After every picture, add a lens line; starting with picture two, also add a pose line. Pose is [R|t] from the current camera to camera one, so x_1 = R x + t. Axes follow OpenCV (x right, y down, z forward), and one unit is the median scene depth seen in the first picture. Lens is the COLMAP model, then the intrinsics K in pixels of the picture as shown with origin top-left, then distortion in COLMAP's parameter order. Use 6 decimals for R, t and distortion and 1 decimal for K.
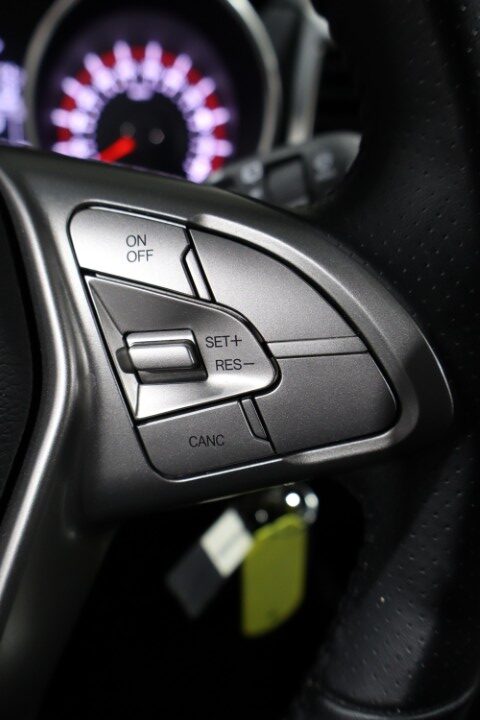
lens RADIAL K [[600.2, 0, 240.6], [0, 600.2, 359.2], [0, 0, 1]] dist [-0.016350, -0.002366]
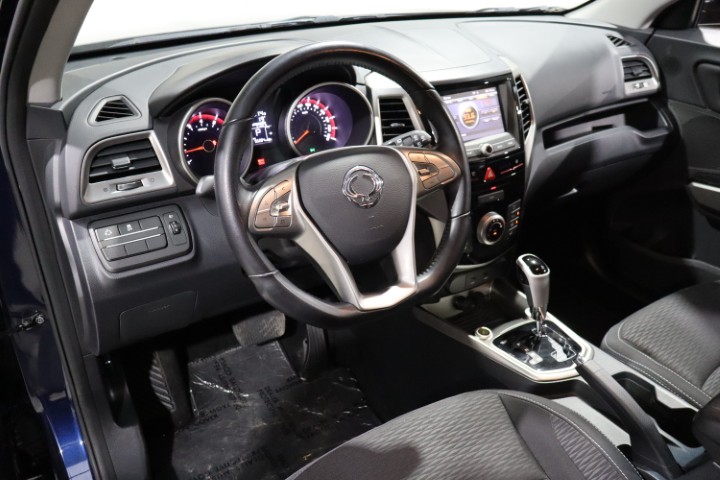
lens RADIAL K [[600.2, 0, 358.6], [0, 600.2, 235.3], [0, 0, 1]] dist [-0.016350, -0.002366]
pose [[0.910943, -0.192072, 0.365092, -1.878837], [0.216559, 0.975898, -0.026925, 0.393689], [-0.351121, 0.103591, 0.930582, -2.768355]]
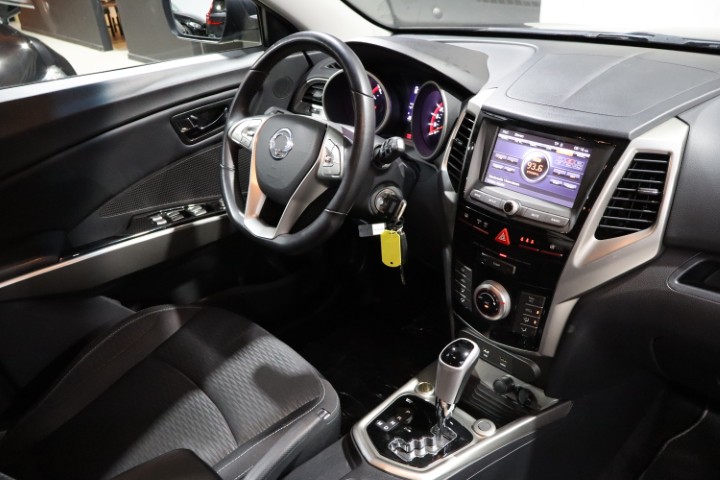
lens RADIAL K [[600.2, 0, 357.7], [0, 600.2, 236.5], [0, 0, 1]] dist [-0.016350, -0.002366]
pose [[0.585681, 0.342053, -0.734832, 3.328348], [-0.387634, 0.914399, 0.116685, -0.085687], [0.711842, 0.216506, 0.668137, -1.984778]]
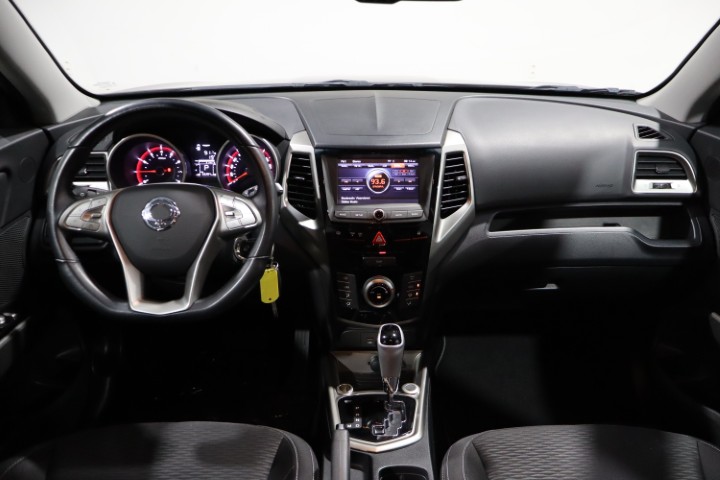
lens RADIAL K [[600.2, 0, 362.3], [0, 600.2, 245.2], [0, 0, 1]] dist [-0.016350, -0.002366]
pose [[0.995782, 0.038292, -0.083374, 1.255804], [-0.050224, 0.987995, -0.146093, 0.804656], [0.076779, 0.149664, 0.985751, -3.623574]]
